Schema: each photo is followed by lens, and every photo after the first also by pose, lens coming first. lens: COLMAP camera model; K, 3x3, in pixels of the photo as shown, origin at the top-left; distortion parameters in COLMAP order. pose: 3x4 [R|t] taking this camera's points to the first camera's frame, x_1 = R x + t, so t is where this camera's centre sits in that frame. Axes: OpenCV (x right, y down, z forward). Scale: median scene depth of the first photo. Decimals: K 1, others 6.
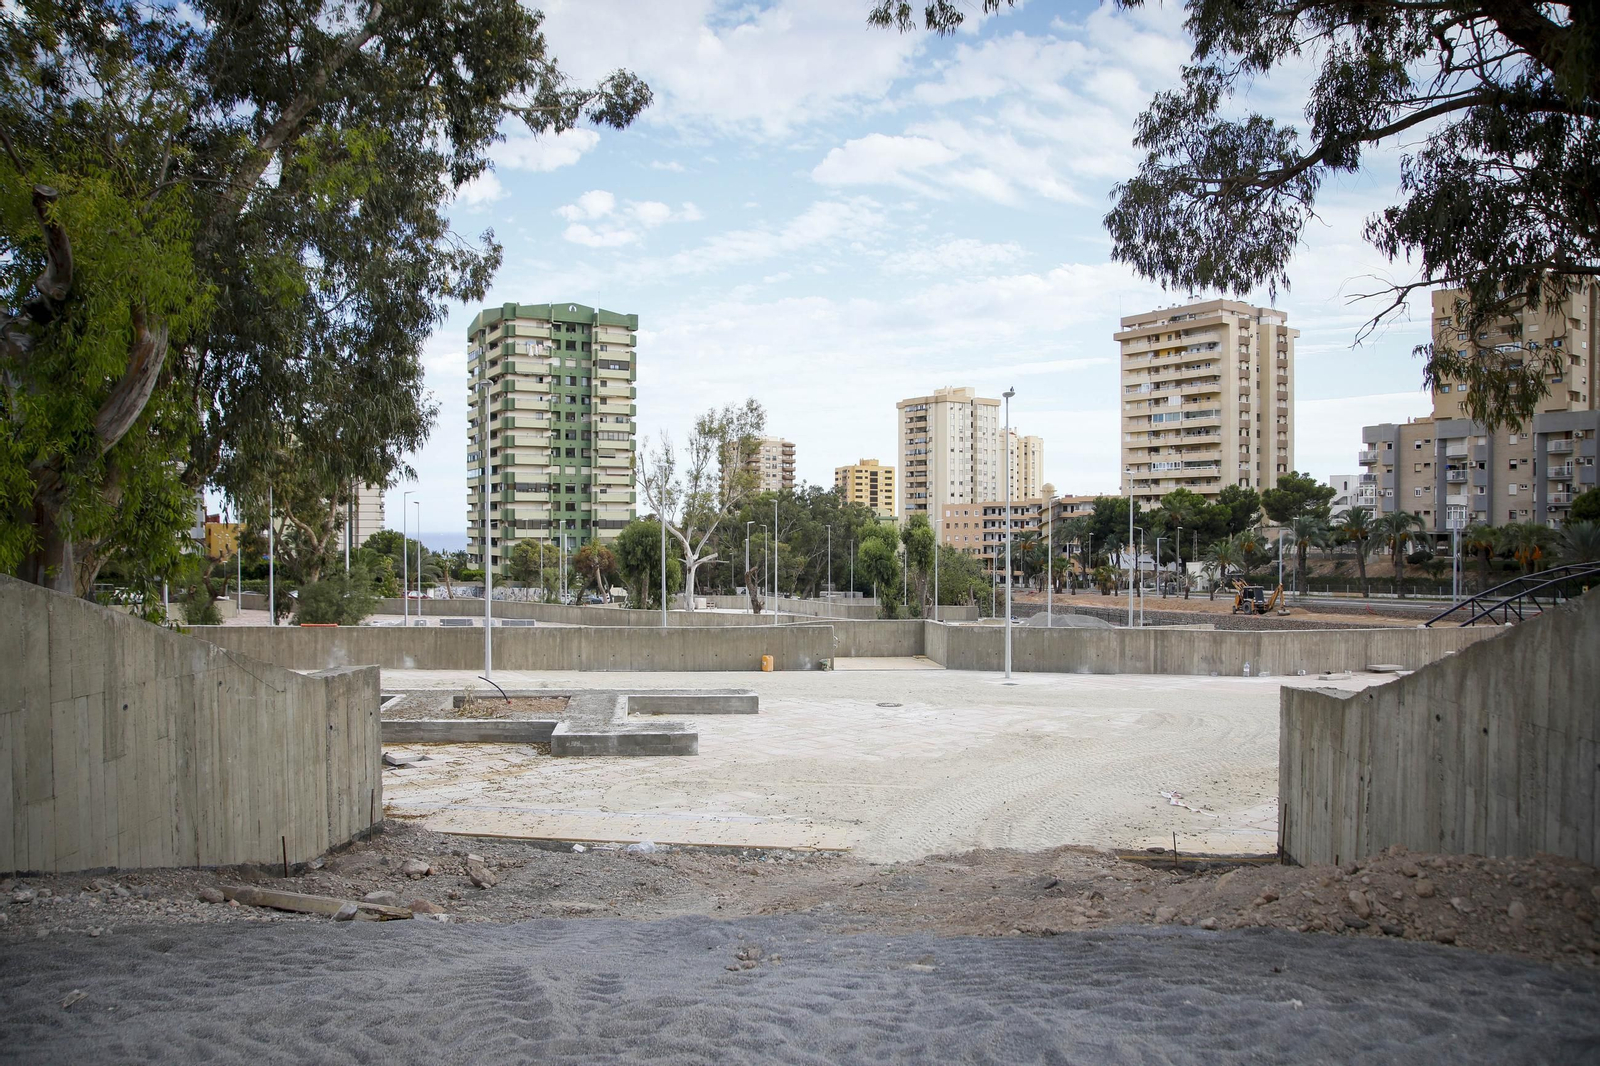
lens RADIAL K [[1116.3, 0, 797.8], [0, 1116.3, 549.1], [0, 0, 1]] dist [-0.116815, 0.083112]
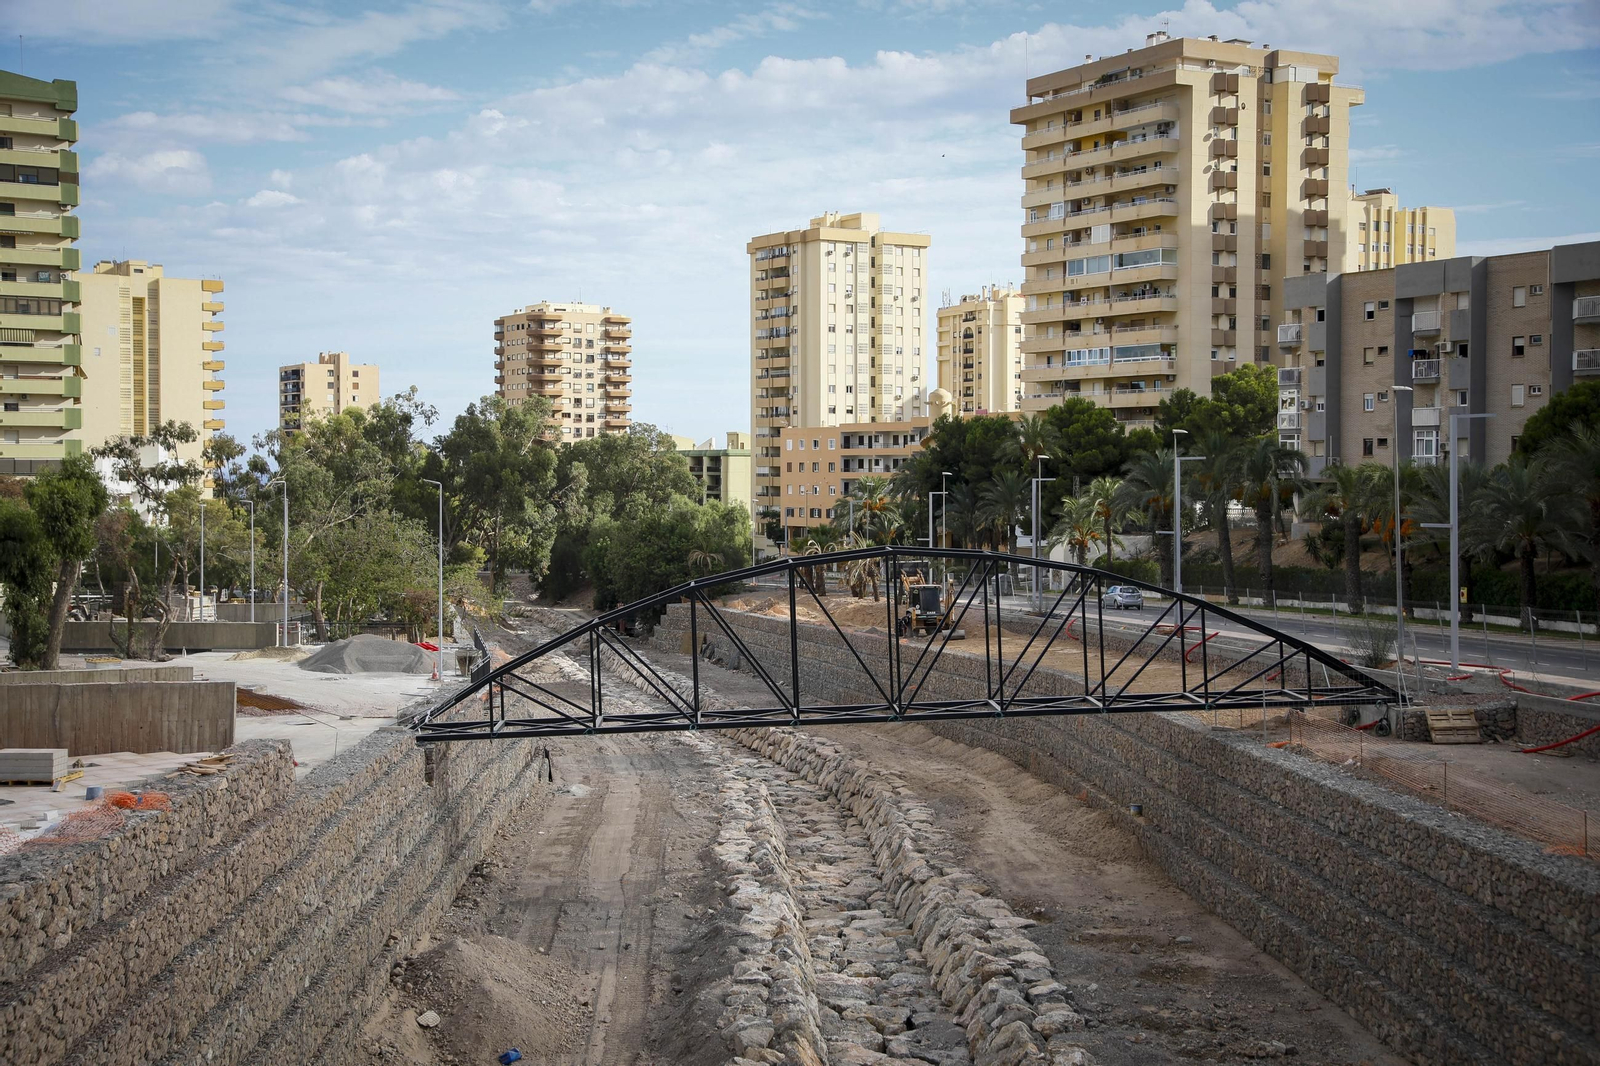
lens RADIAL K [[2016.7, 0, 744.0], [0, 2016.7, 481.6], [0, 0, 1]] dist [0.247228, 0.000000]
pose [[0.998734, -0.002648, -0.050227, 0.226518], [0.002061, 0.999929, -0.011723, -0.002576], [0.050255, 0.011605, 0.998669, -0.003636]]
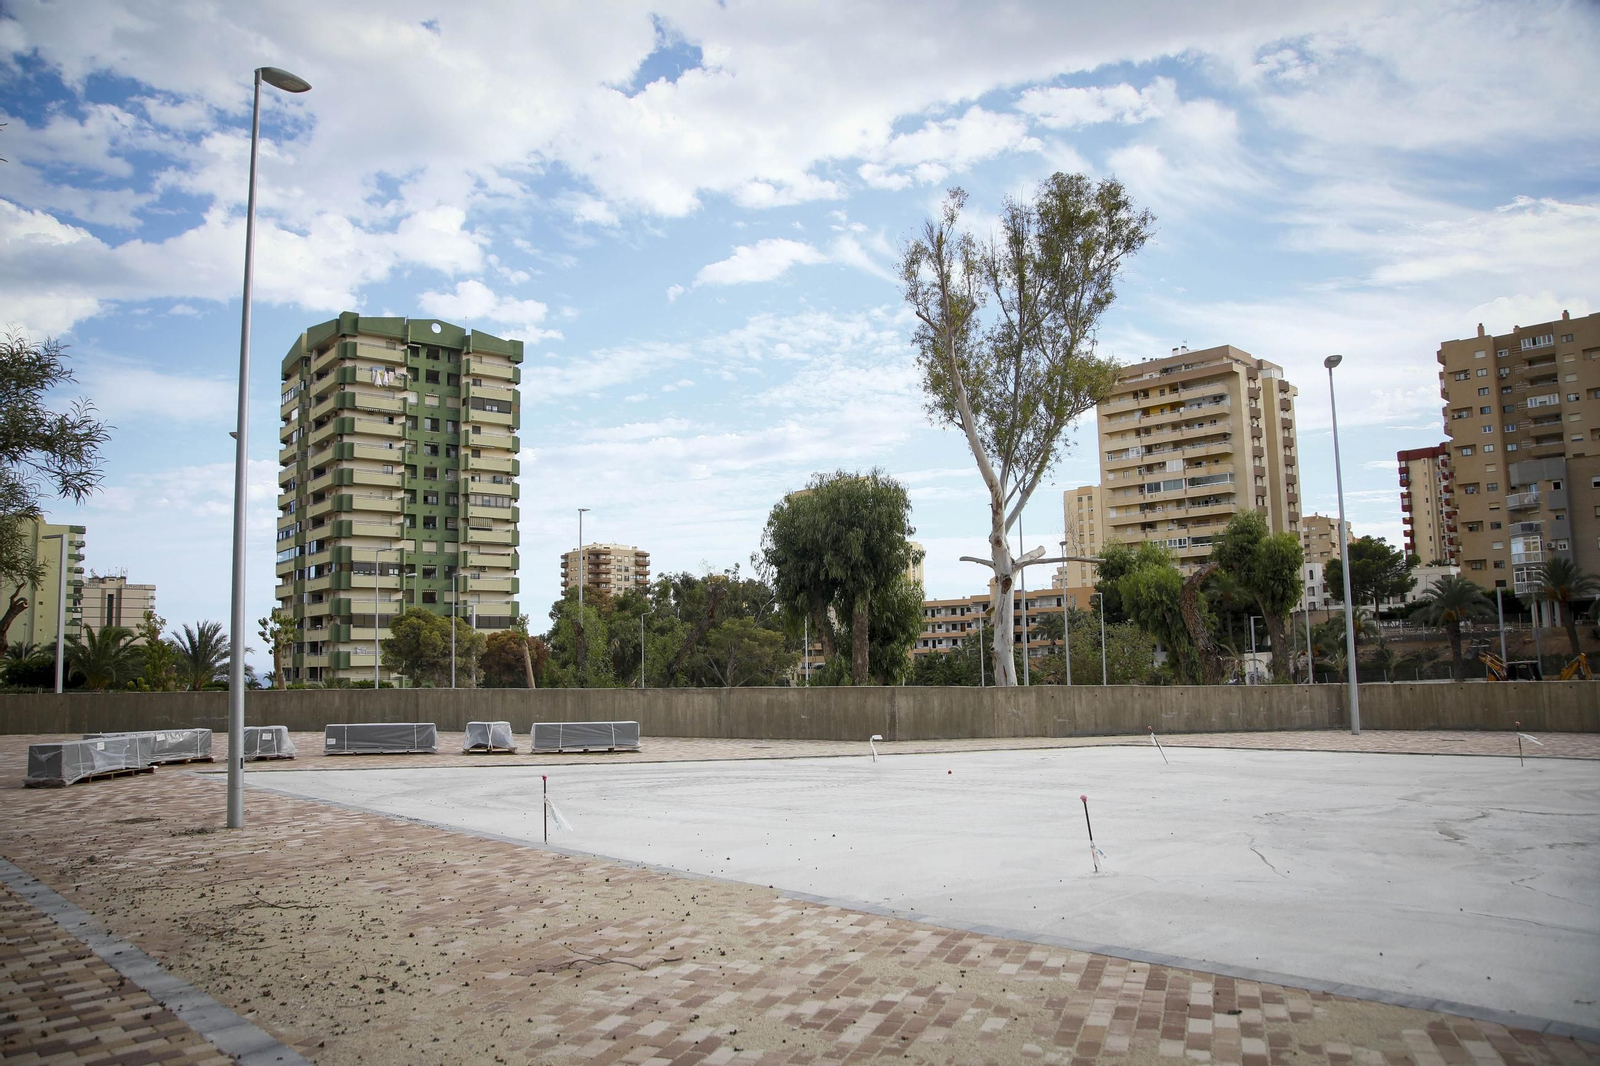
lens RADIAL K [[1116.3, 0, 787.1], [0, 1116.3, 544.1], [0, 0, 1]] dist [-0.116815, 0.083112]
pose [[0.985926, -0.005044, 0.167107, -0.090786], [0.025719, 0.992223, -0.121790, 0.019171], [-0.165193, 0.124374, 0.978388, 0.248313]]
